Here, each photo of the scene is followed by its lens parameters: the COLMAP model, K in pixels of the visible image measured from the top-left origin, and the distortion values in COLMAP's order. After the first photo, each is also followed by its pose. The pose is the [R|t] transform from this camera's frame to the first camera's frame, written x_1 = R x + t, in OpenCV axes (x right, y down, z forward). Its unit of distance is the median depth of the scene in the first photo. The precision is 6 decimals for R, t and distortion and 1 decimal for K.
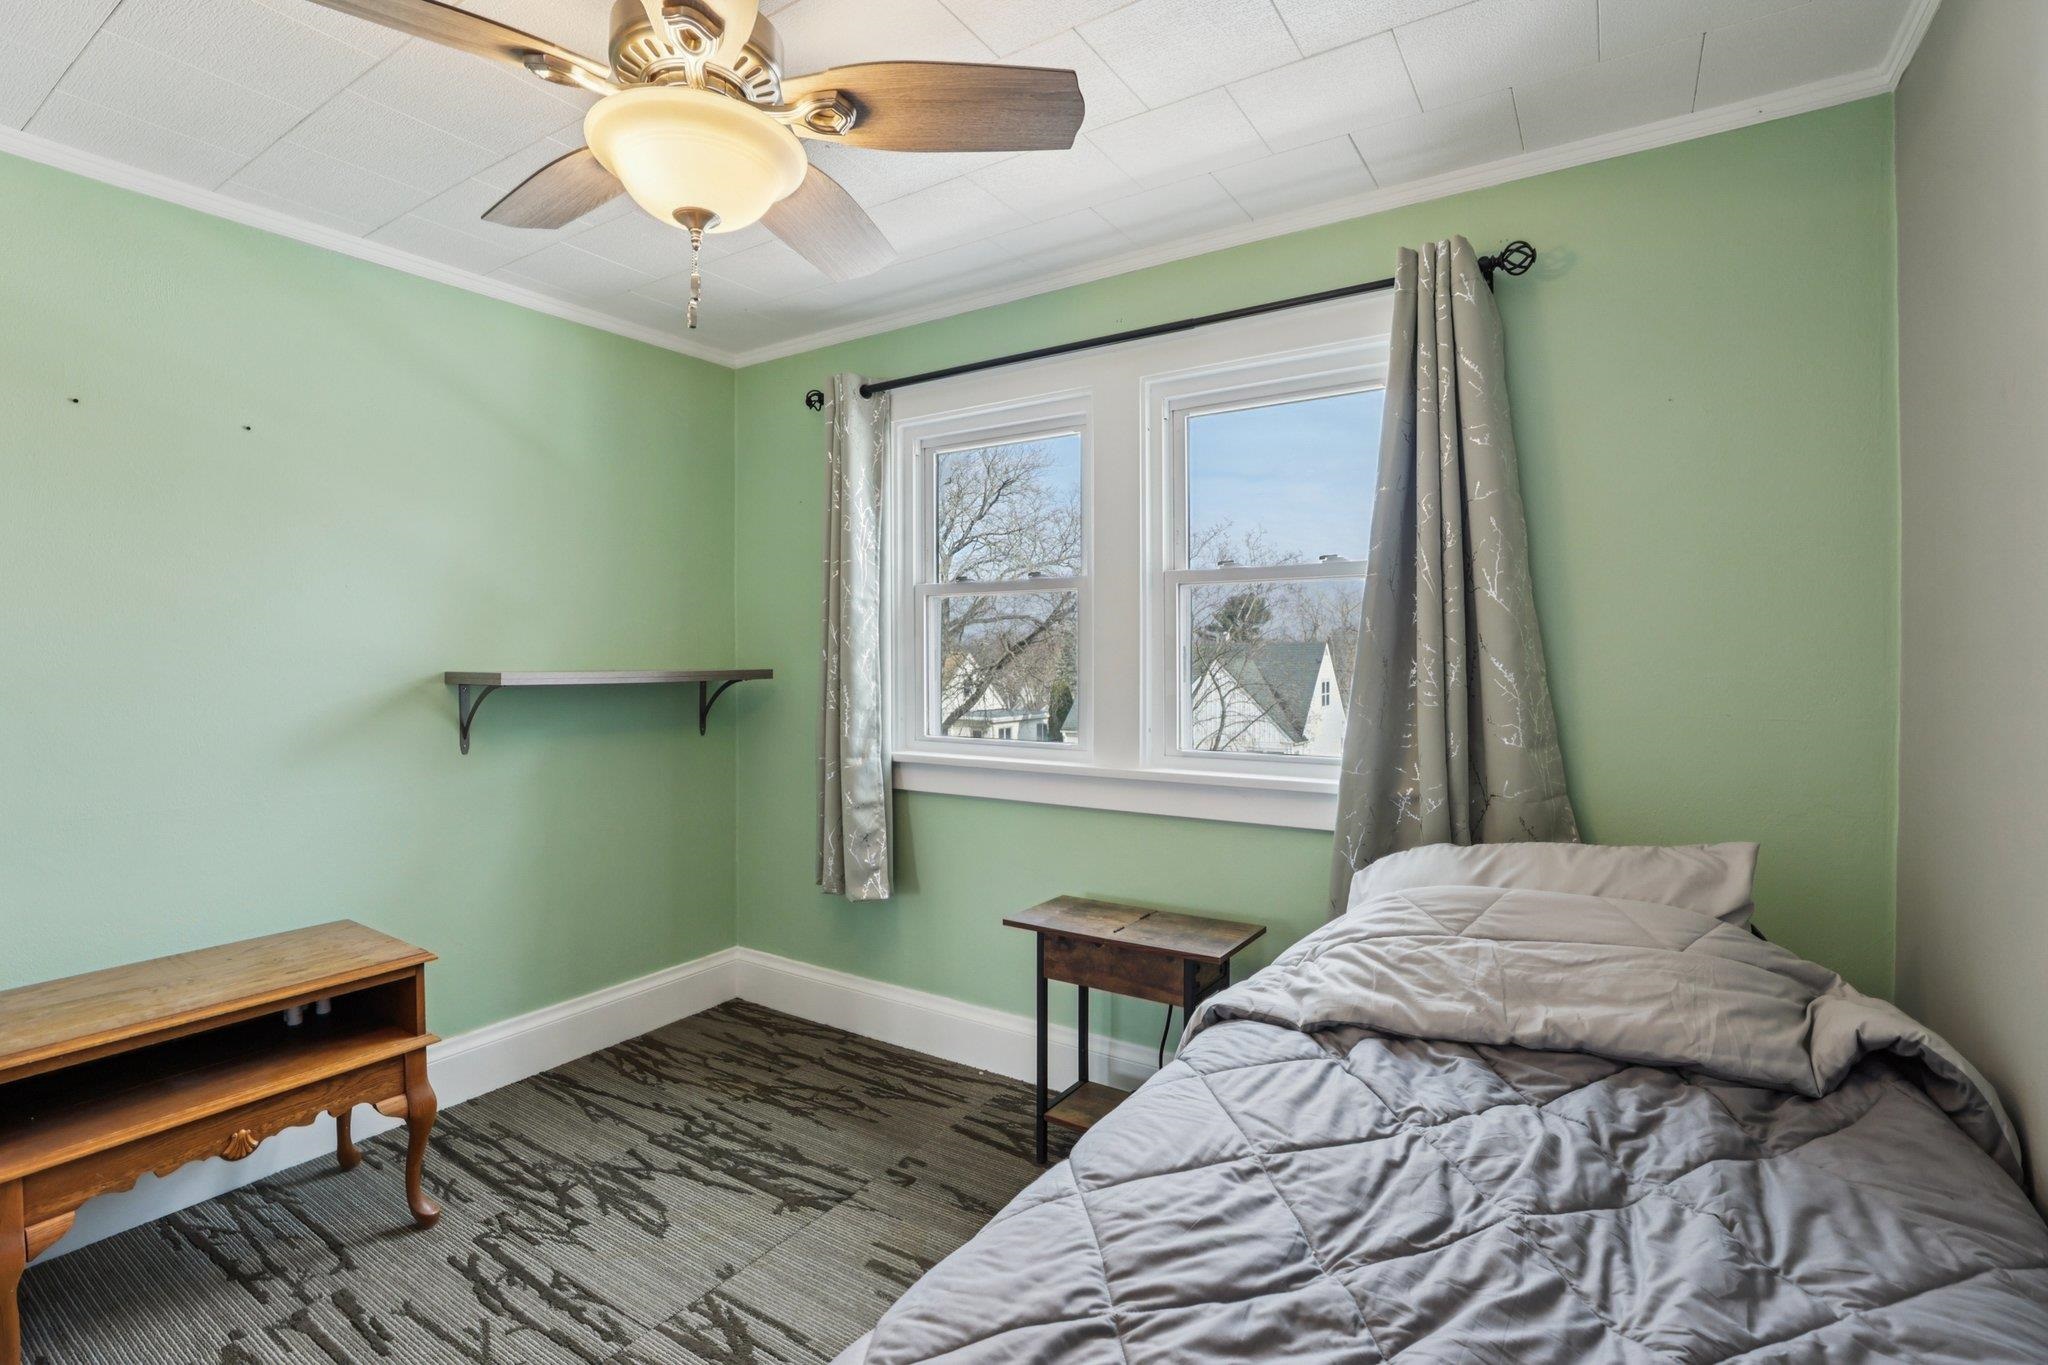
lens RADIAL K [[932.6, 0, 1017.7], [0, 932.6, 665.4], [0, 0, 1]] dist [-0.048476, 0.015378]
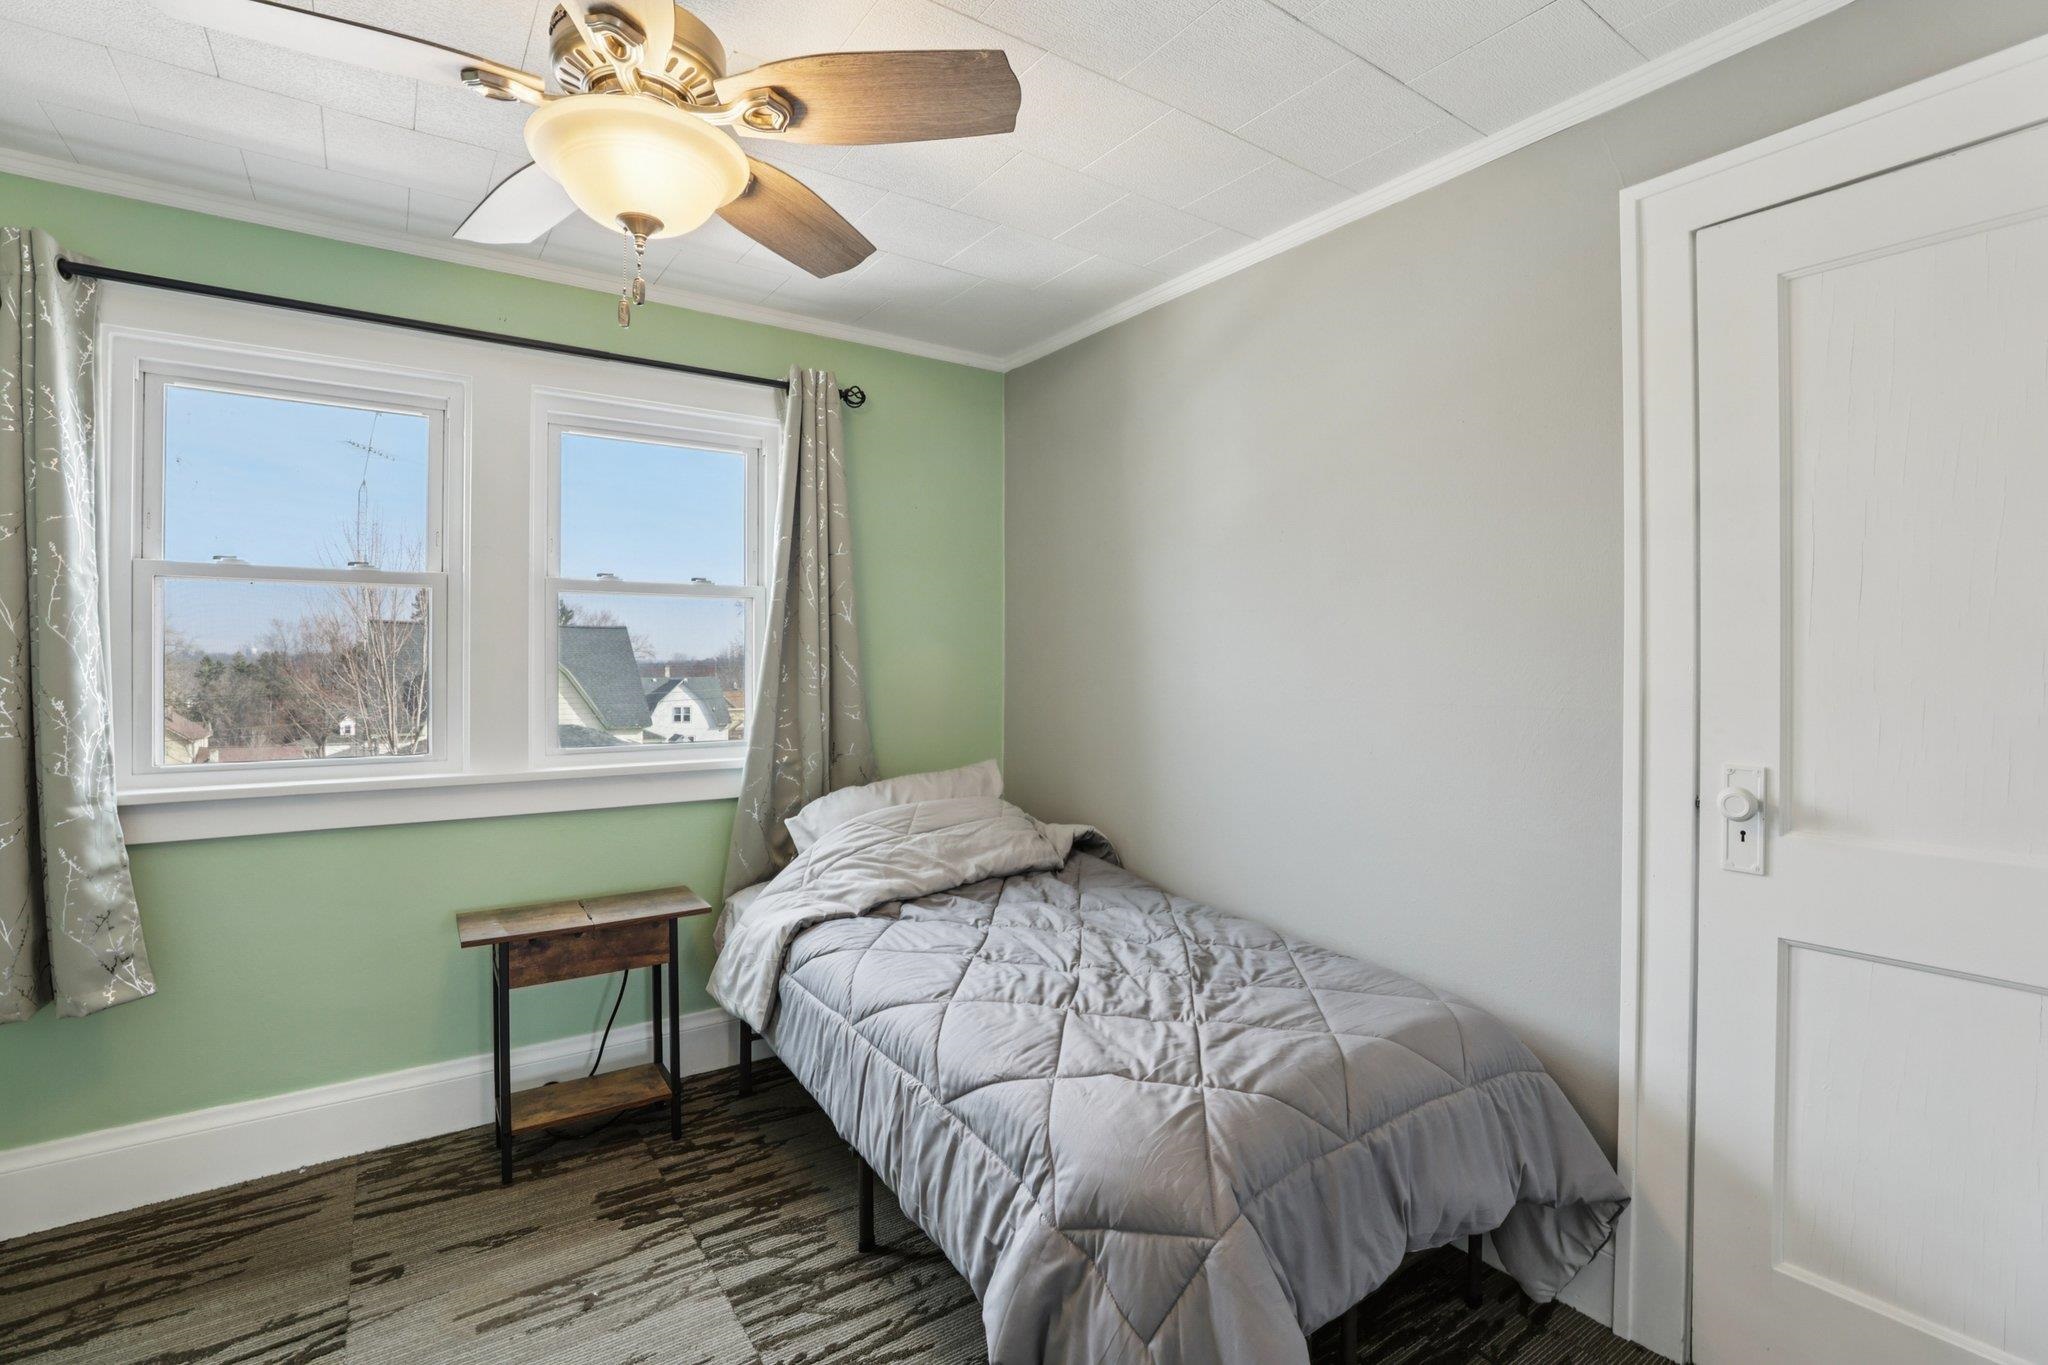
lens RADIAL K [[932.6, 0, 1017.7], [0, 932.6, 665.4], [0, 0, 1]] dist [-0.048476, 0.015378]
pose [[0.395803, -0.001137, 0.918335, -0.647570], [0.007664, 0.999969, -0.002065, 0.003287], [-0.918303, 0.007855, 0.395799, 0.129370]]
